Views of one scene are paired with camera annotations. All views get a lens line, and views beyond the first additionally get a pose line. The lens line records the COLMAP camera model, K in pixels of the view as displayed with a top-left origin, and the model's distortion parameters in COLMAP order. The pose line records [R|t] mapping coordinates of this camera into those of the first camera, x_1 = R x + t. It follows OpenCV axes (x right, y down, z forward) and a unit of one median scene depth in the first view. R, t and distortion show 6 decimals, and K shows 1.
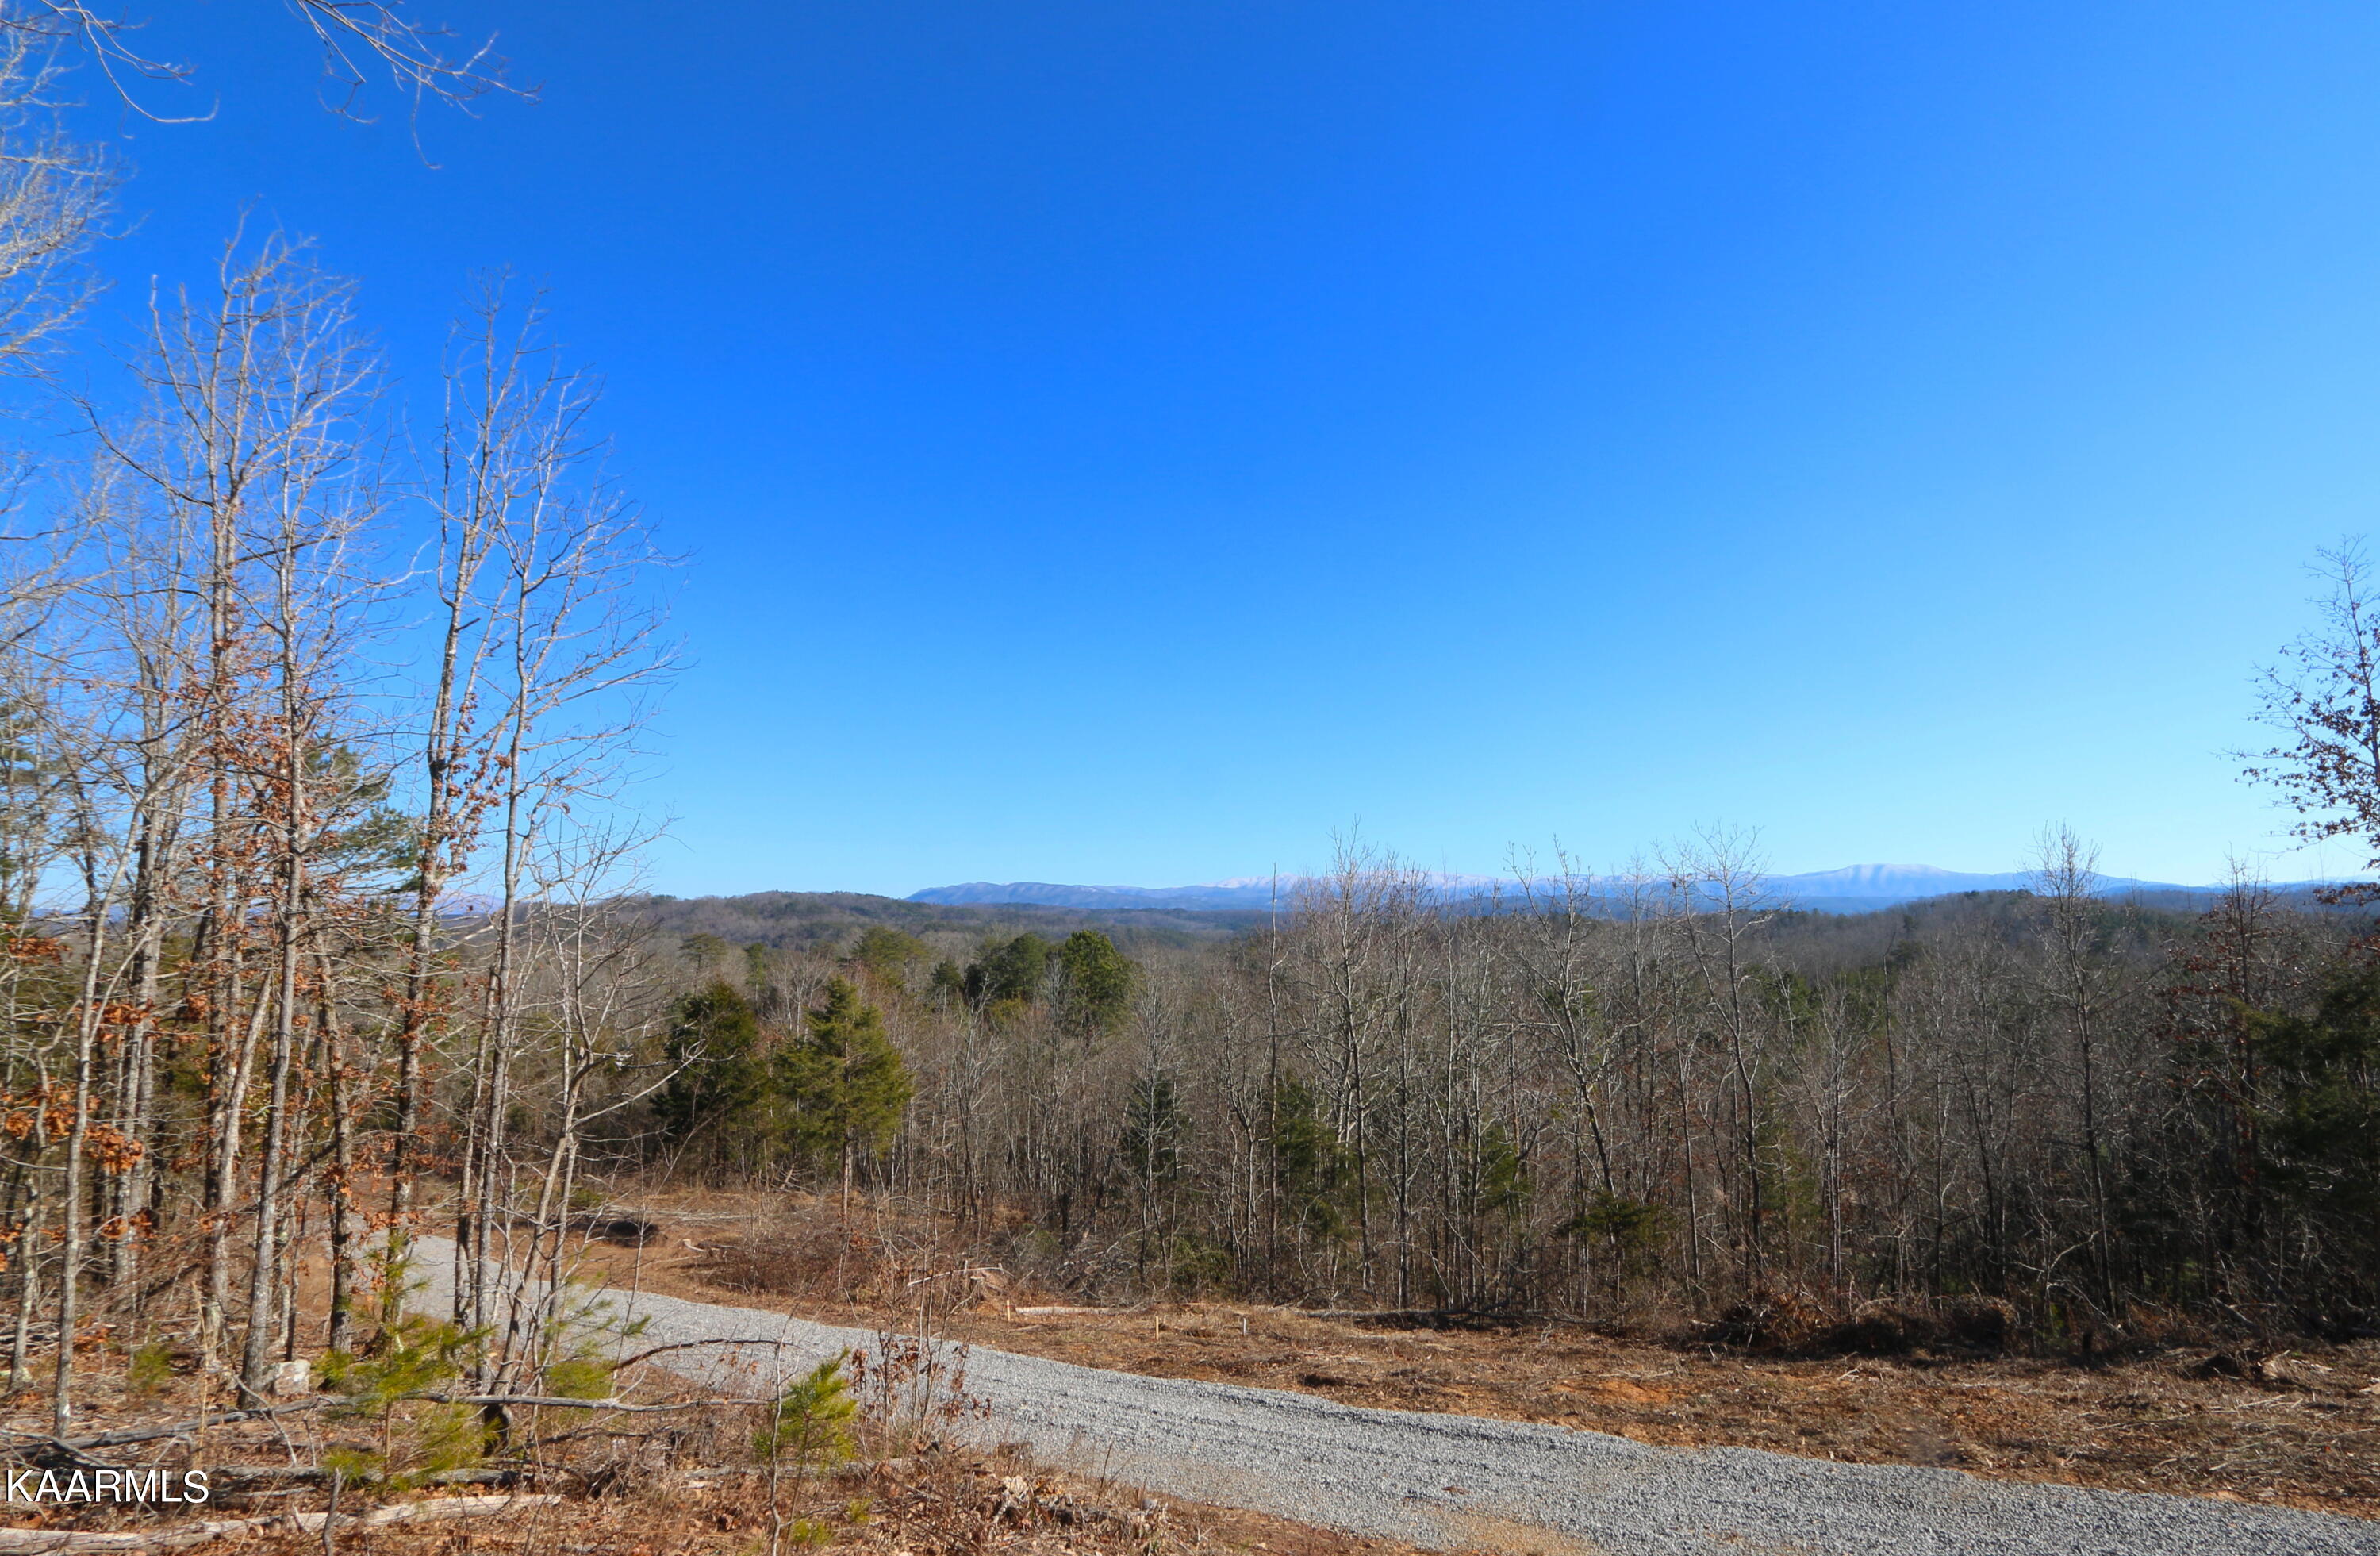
lens RADIAL K [[1230.1, 0, 1285.4], [0, 1230.1, 871.7], [0, 0, 1]] dist [-0.007864, -0.000333]
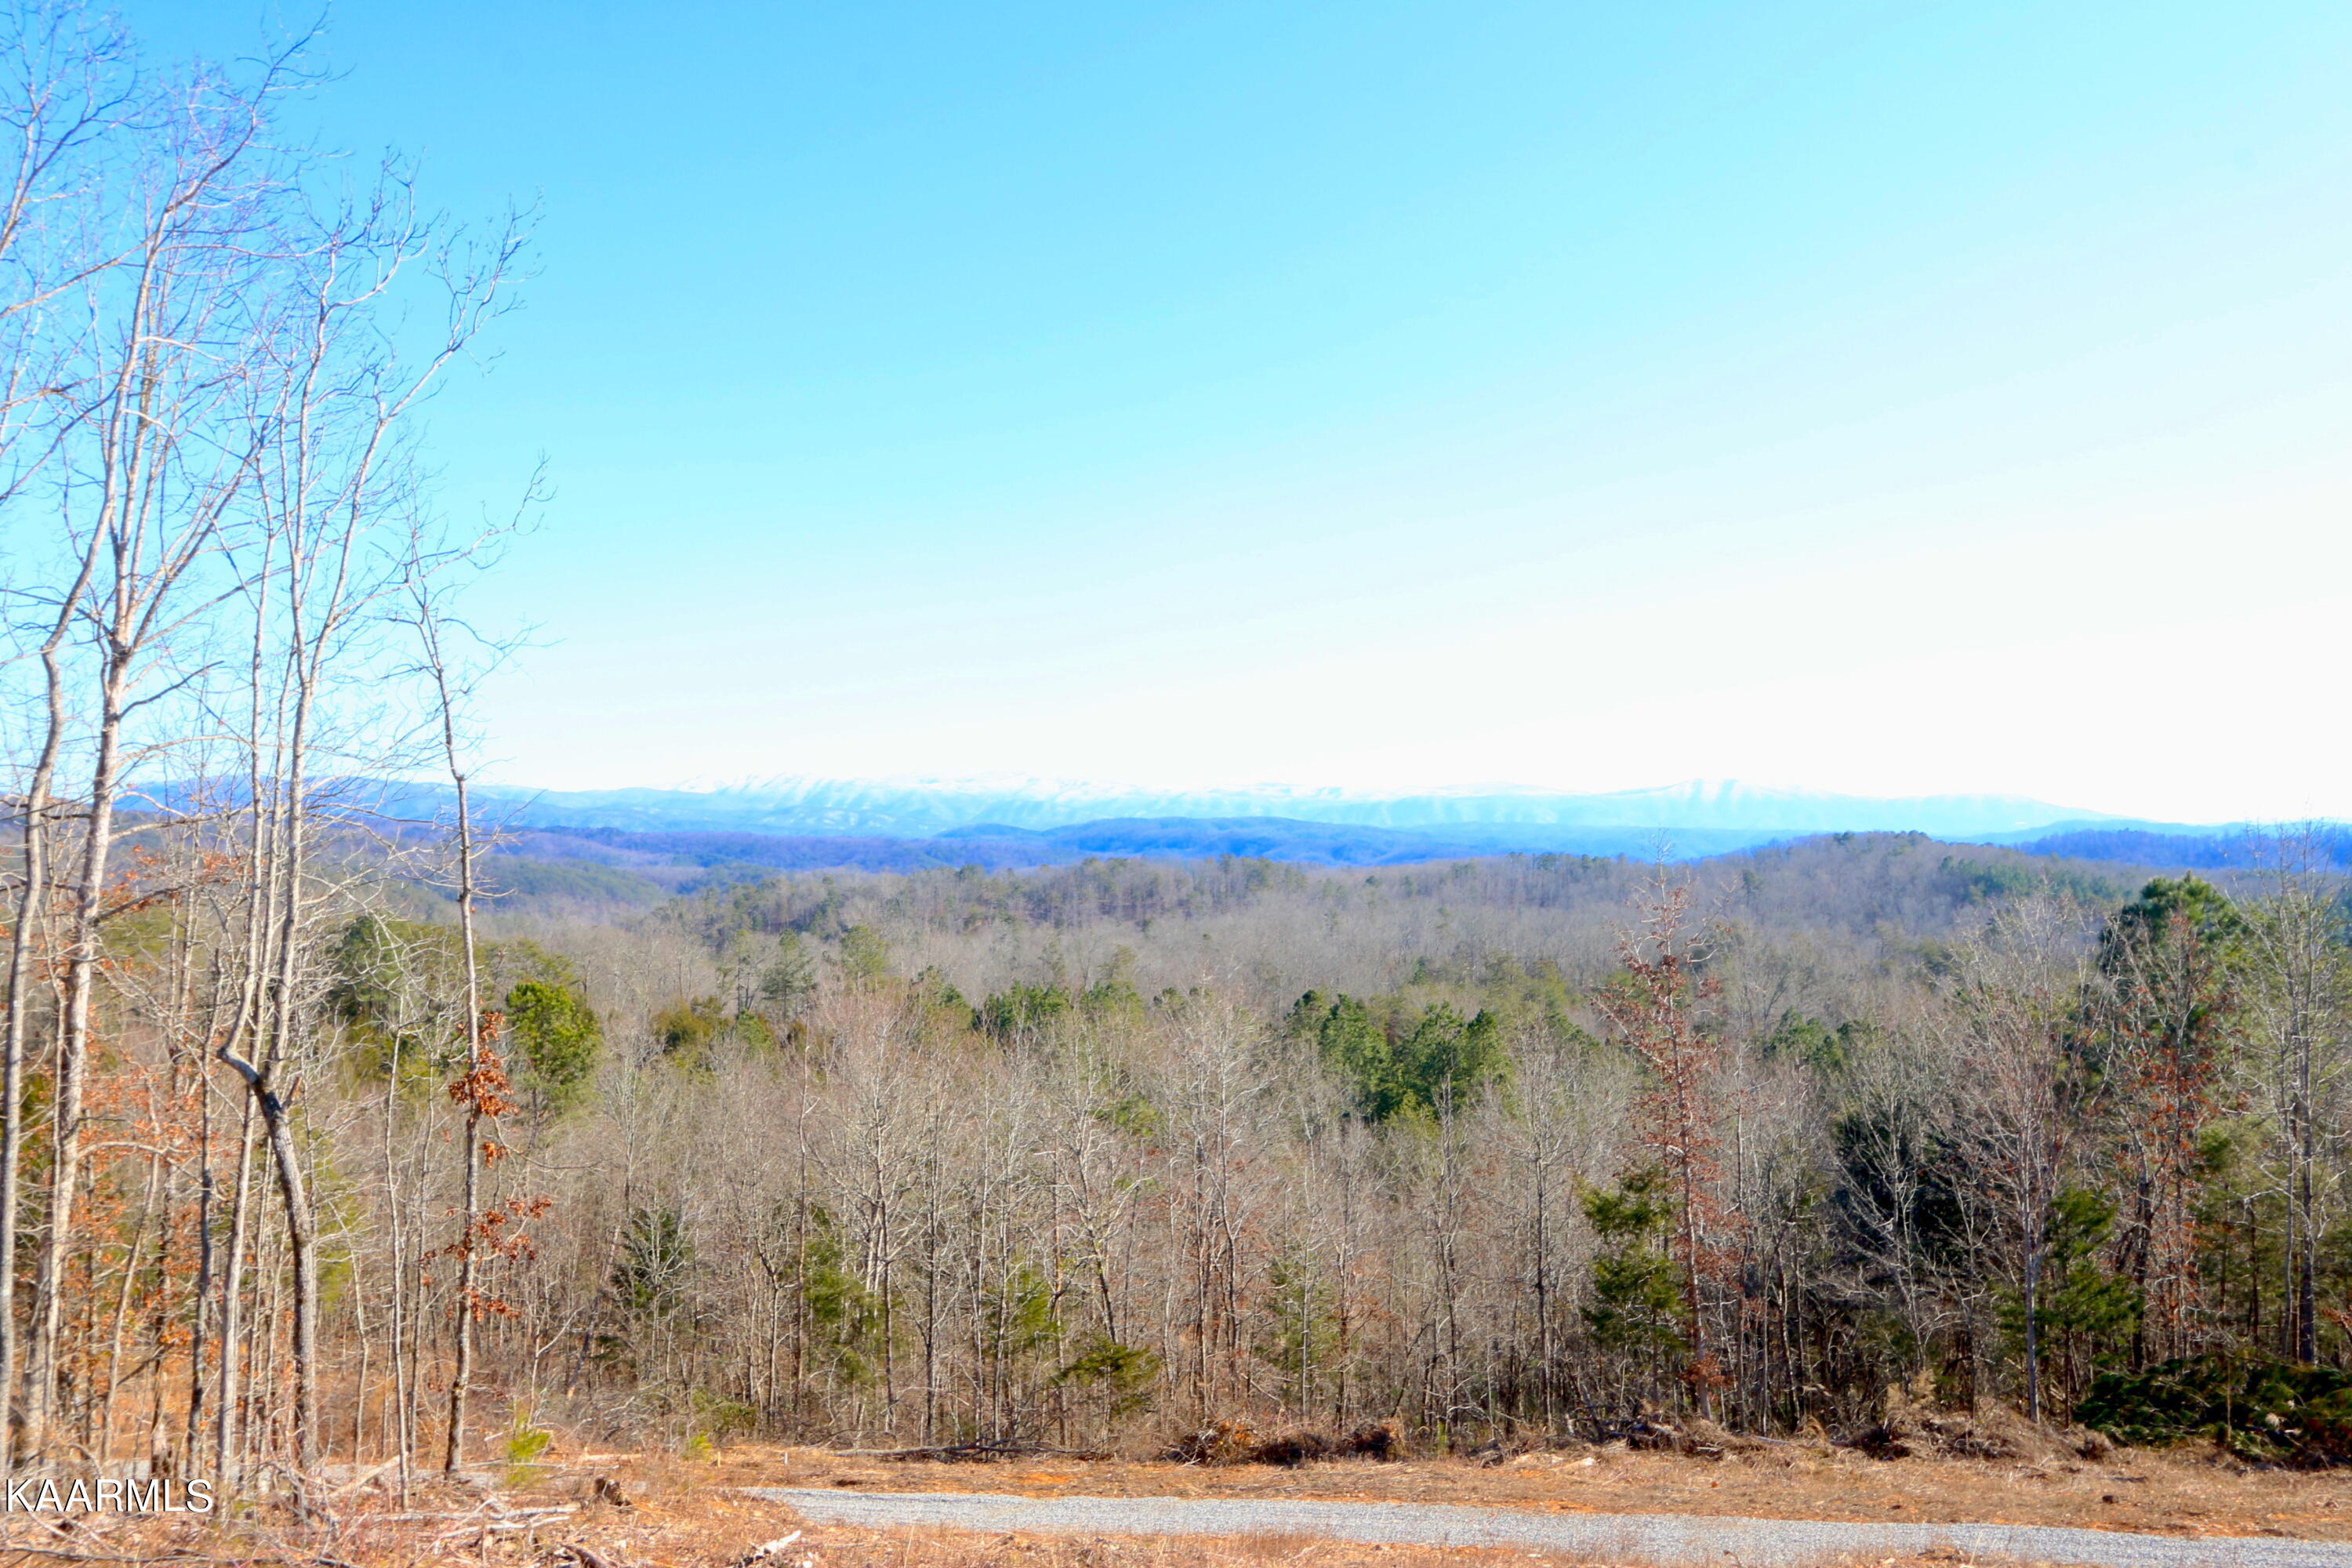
lens RADIAL K [[2035.3, 0, 1165.6], [0, 2035.3, 798.1], [0, 0, 1]] dist [0.004039, 0.001257]
pose [[0.983598, 0.020890, 0.179162, -0.010621], [-0.023136, 0.999678, 0.010452, -0.093675], [-0.178885, -0.014425, 0.983764, -0.308563]]
